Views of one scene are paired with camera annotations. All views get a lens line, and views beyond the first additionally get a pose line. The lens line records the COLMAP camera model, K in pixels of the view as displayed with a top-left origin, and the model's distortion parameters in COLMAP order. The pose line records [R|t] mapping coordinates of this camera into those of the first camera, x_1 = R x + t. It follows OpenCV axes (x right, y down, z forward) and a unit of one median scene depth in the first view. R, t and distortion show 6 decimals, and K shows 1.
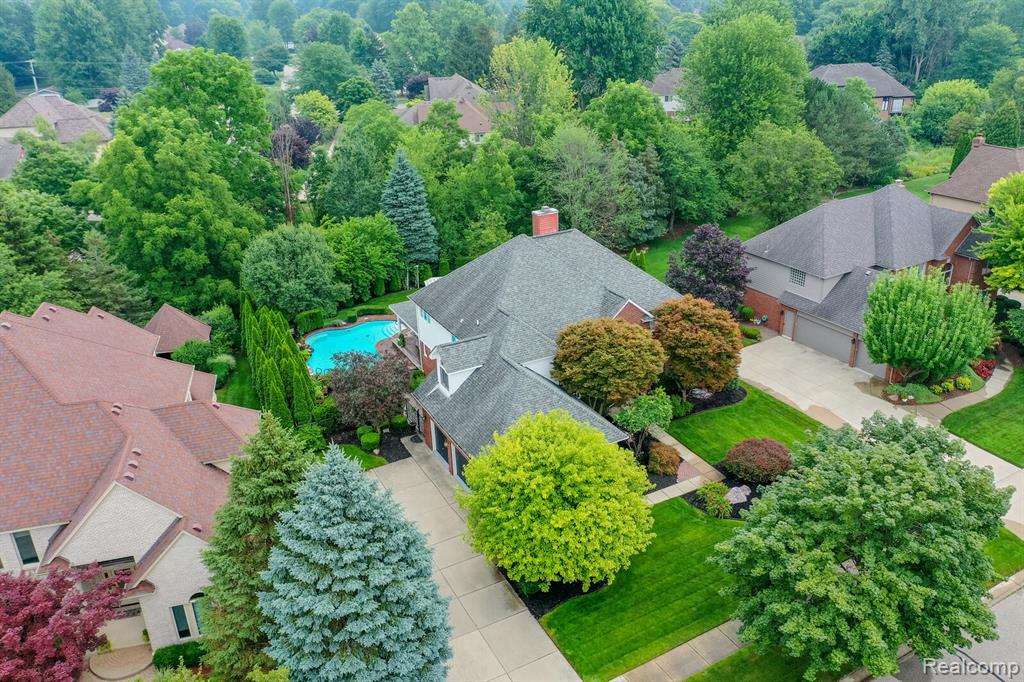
lens RADIAL K [[827.4, 0, 514.9], [0, 827.4, 342.7], [0, 0, 1]] dist [-0.005544, 0.005027]
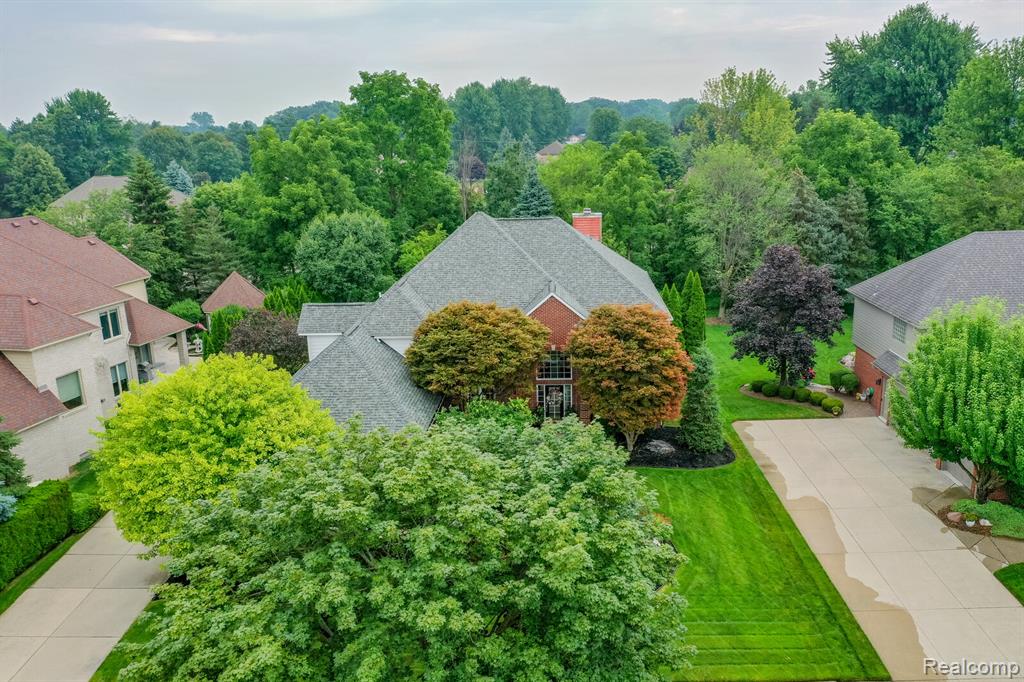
lens RADIAL K [[827.4, 0, 512.3], [0, 827.4, 339.4], [0, 0, 1]] dist [-0.005544, 0.005027]
pose [[0.849363, 0.137319, -0.509633, 0.381378], [-0.211986, 0.973015, -0.091122, 0.051537], [0.483368, 0.185431, 0.855553, 0.250754]]
